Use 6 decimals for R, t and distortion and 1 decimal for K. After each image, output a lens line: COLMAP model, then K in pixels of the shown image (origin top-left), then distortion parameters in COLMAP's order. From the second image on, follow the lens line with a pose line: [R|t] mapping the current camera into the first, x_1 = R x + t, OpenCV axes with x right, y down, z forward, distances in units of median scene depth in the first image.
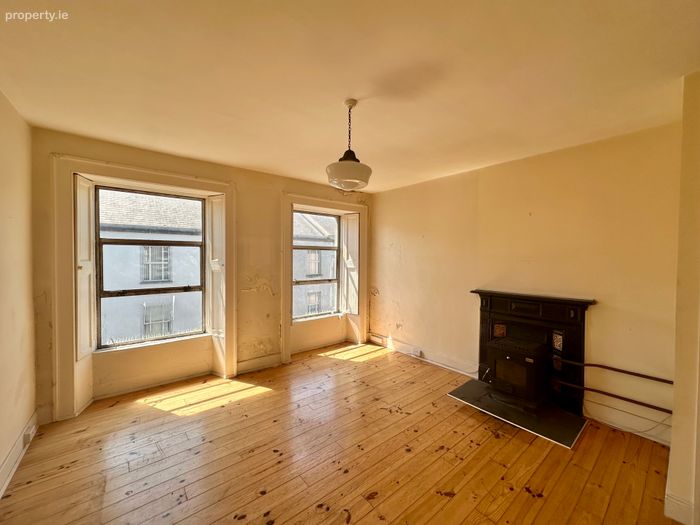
lens RADIAL K [[278.6, 0, 350.0], [0, 278.6, 262.5], [0, 0, 1]] dist [-0.000413, -0.000043]
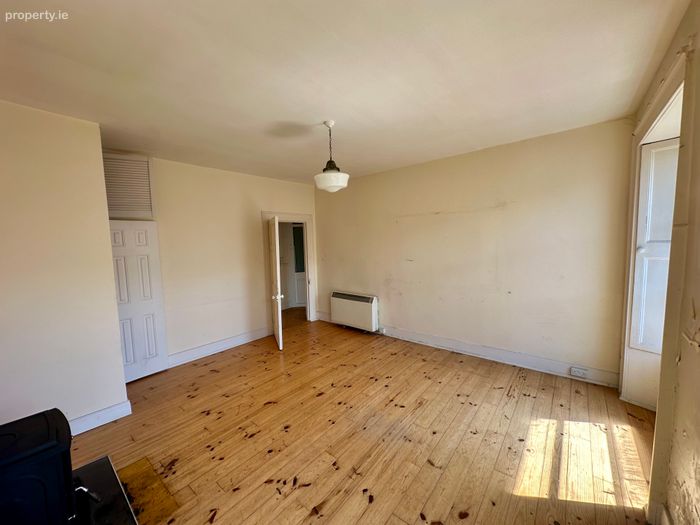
lens RADIAL K [[278.6, 0, 350.0], [0, 278.6, 262.5], [0, 0, 1]] dist [-0.000413, -0.000043]
pose [[-0.978623, 0.037643, -0.202190, 0.137119], [0.017029, 0.994562, 0.102741, -0.046668], [0.204958, 0.097102, -0.973942, 1.680878]]
